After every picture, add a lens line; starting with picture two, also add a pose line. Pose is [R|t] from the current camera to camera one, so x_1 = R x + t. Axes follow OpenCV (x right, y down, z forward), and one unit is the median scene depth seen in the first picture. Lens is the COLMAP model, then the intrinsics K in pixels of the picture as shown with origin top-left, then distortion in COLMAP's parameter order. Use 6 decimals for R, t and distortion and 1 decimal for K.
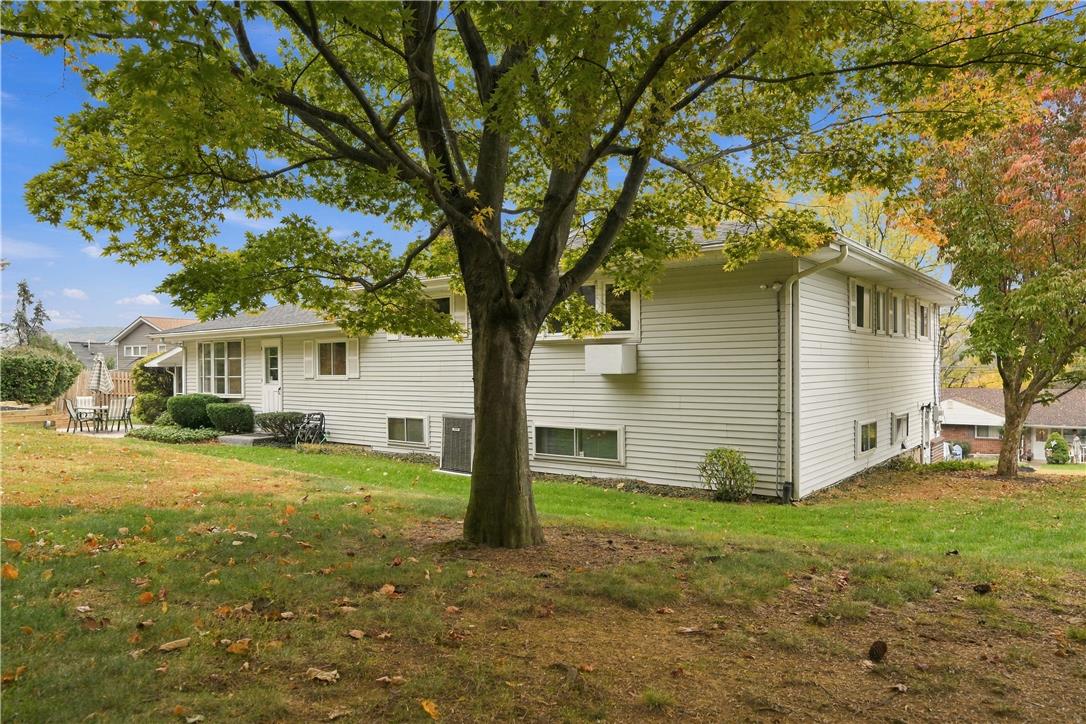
lens RADIAL K [[720.8, 0, 543.0], [0, 720.8, 362.0], [0, 0, 1]] dist [0.001756, 0.000927]
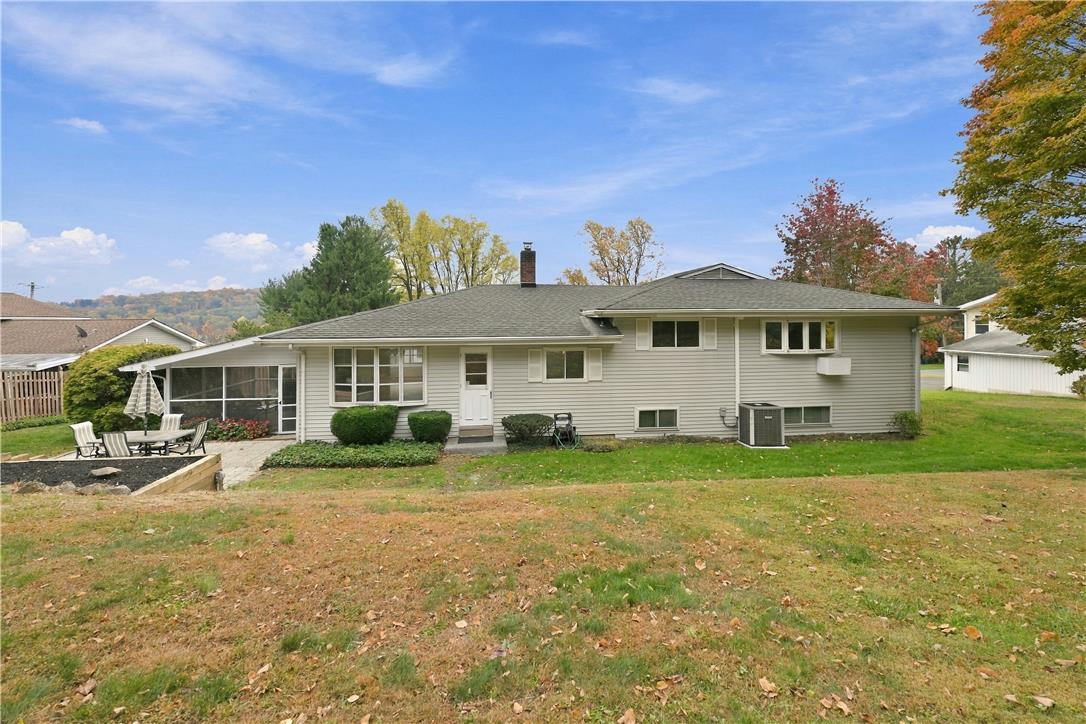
lens RADIAL K [[446.7, 0, 543.1], [0, 446.7, 322.5], [0, 0, 1]] dist [-0.002038, -0.000286]
pose [[0.725937, 0.010711, 0.687678, -0.839454], [-0.004945, 0.999934, -0.010355, -0.067312], [-0.687744, 0.004116, 0.725942, 0.509751]]
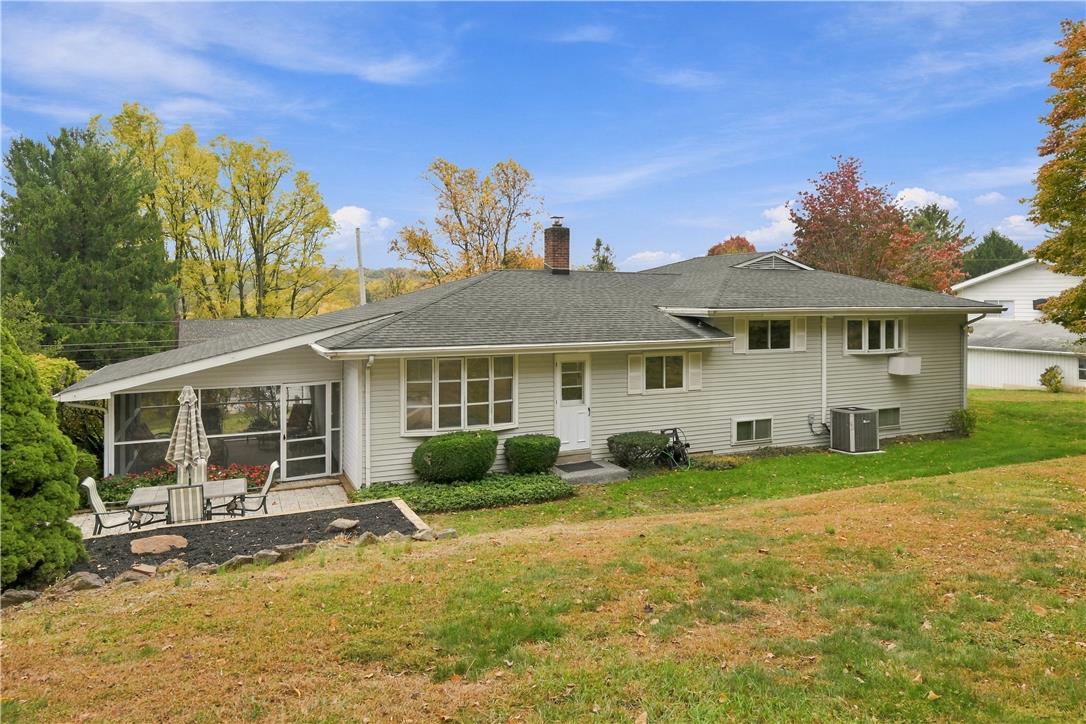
lens RADIAL K [[660.7, 0, 542.2], [0, 660.7, 314.9], [0, 0, 1]] dist [-0.001692, -0.000123]
pose [[0.482198, -0.000172, 0.876062, -1.204547], [-0.004230, 0.999988, 0.002524, -0.088044], [-0.876052, -0.004923, 0.482192, 0.725841]]
